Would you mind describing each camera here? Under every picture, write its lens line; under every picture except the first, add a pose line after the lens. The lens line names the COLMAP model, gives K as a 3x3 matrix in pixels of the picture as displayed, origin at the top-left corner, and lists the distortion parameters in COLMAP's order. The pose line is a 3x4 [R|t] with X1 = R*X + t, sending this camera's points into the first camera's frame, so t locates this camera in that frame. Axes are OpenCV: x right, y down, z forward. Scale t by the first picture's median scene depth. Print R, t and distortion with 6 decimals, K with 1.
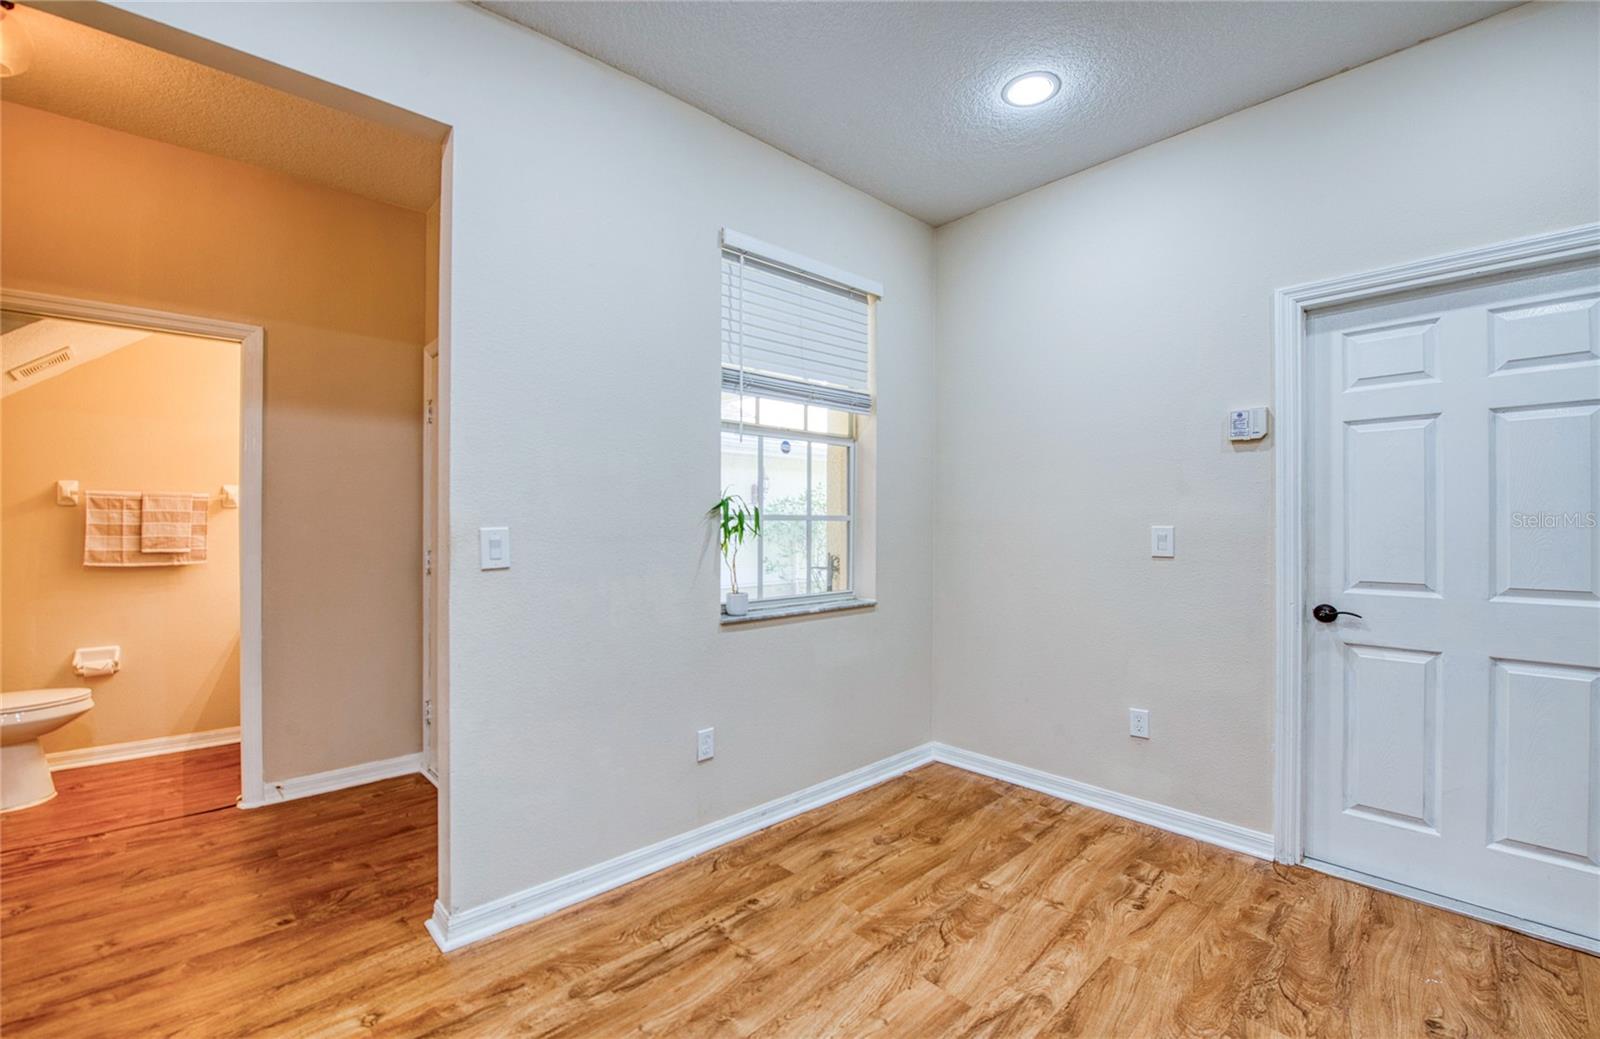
lens RADIAL K [[632.7, 0, 802.0], [0, 632.7, 520.1], [0, 0, 1]] dist [-0.023611, -0.000039]
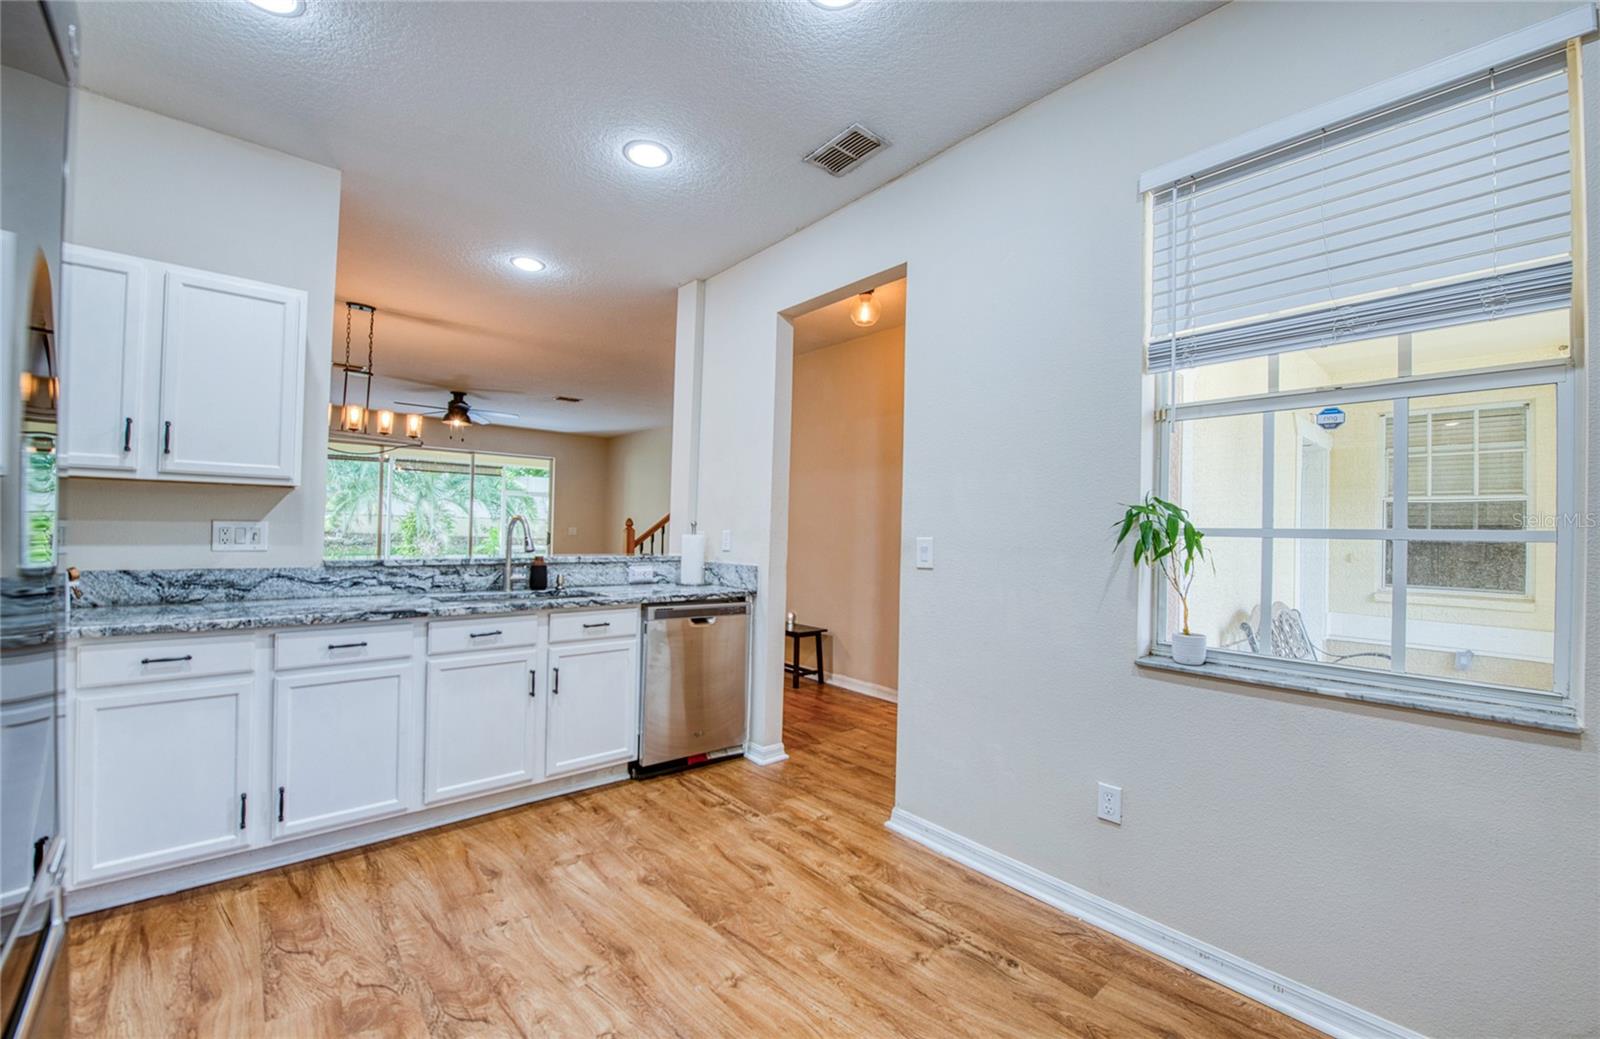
lens RADIAL K [[646.3, 0, 795.2], [0, 646.3, 520.7], [0, 0, 1]] dist [-0.017604, -0.000076]
pose [[-0.017946, -0.019772, -0.999643, 0.898723], [-0.017104, 0.999664, -0.019465, 0.006625], [0.999693, 0.016748, -0.018278, 0.745806]]
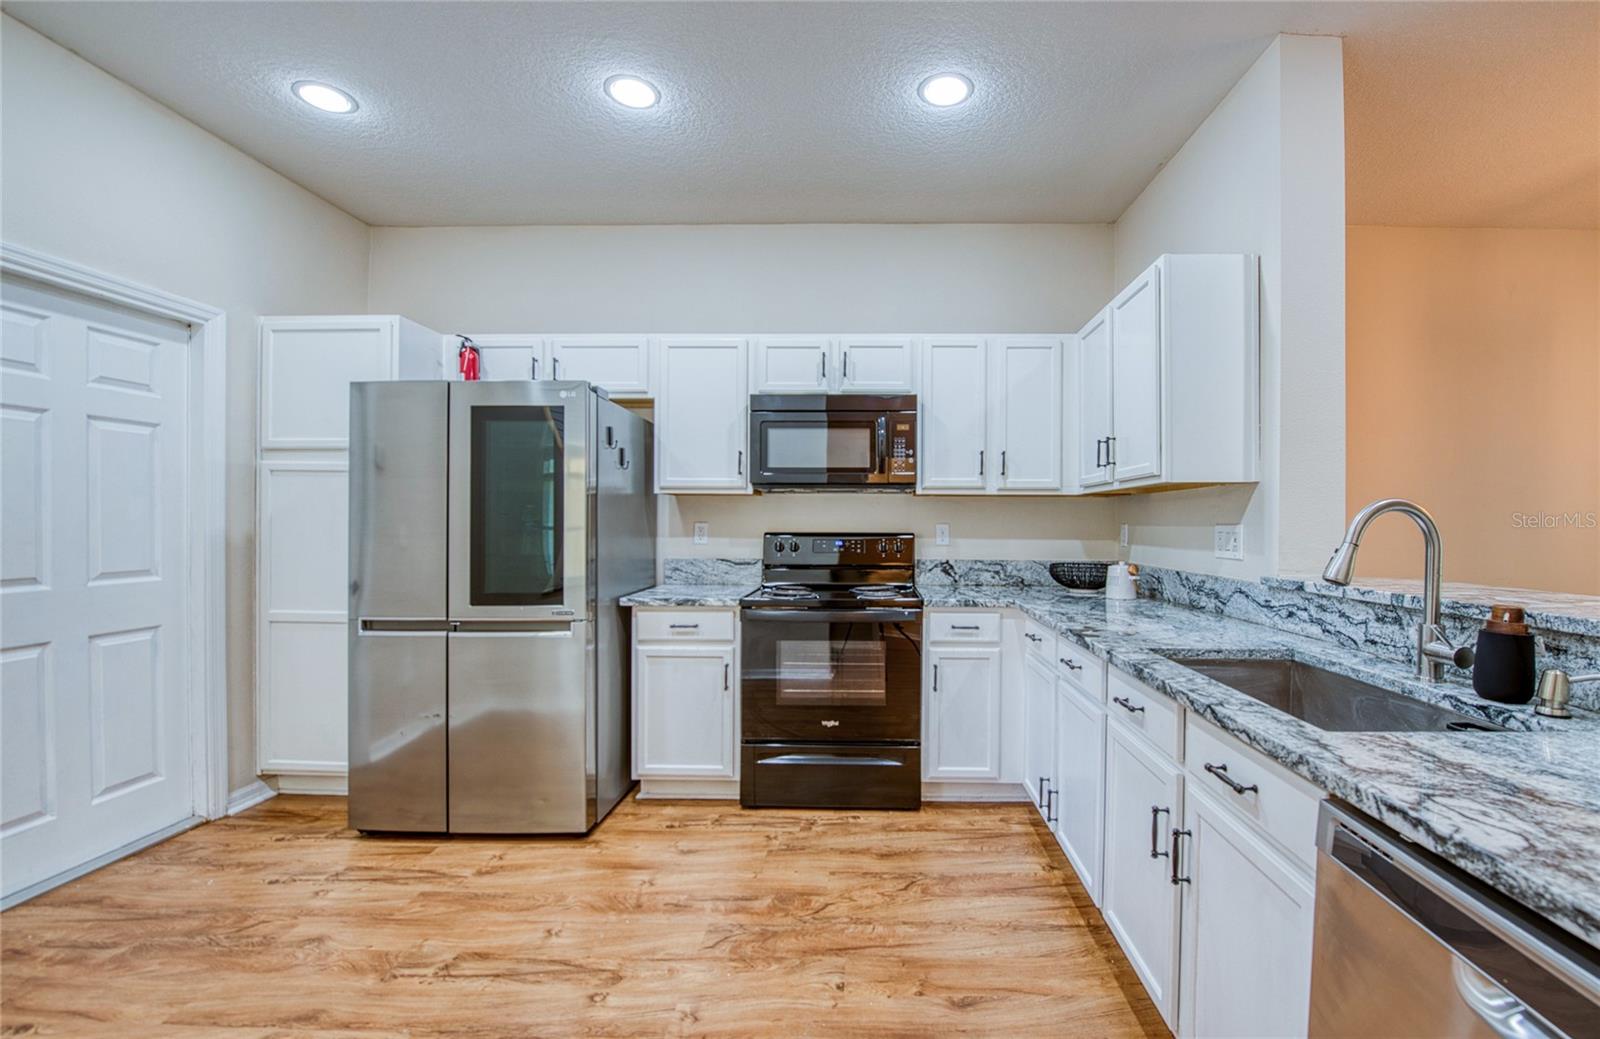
lens RADIAL K [[665.1, 0, 863.1], [0, 665.1, 525.7], [0, 0, 1]] dist [-0.016511, 0.000007]
pose [[-0.733484, -0.008701, 0.679651, -0.731940], [-0.008691, 0.999956, 0.003423, 0.004725], [-0.679651, -0.003396, -0.733528, 0.910701]]
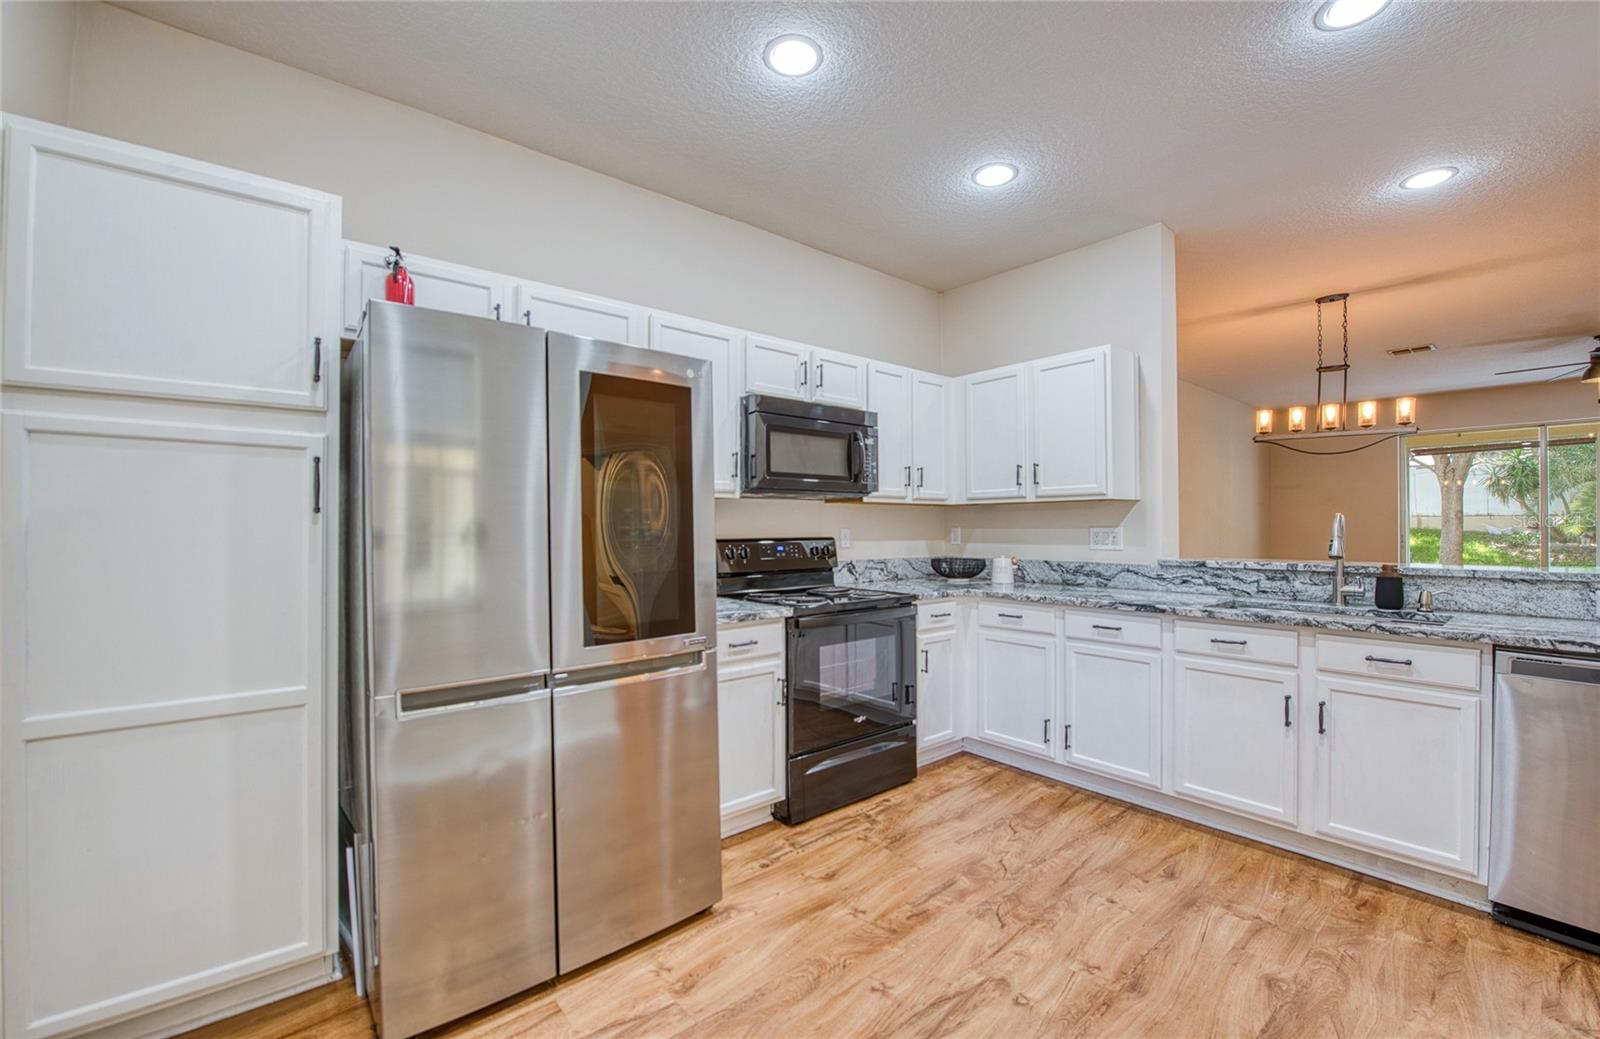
lens RADIAL K [[646.3, 0, 795.2], [0, 646.3, 520.7], [0, 0, 1]] dist [-0.017604, -0.000076]
pose [[-0.998872, 0.000112, 0.047492, 0.366578], [-0.000444, 0.999931, -0.011696, 0.004044], [-0.047490, -0.011704, -0.998803, 1.380057]]
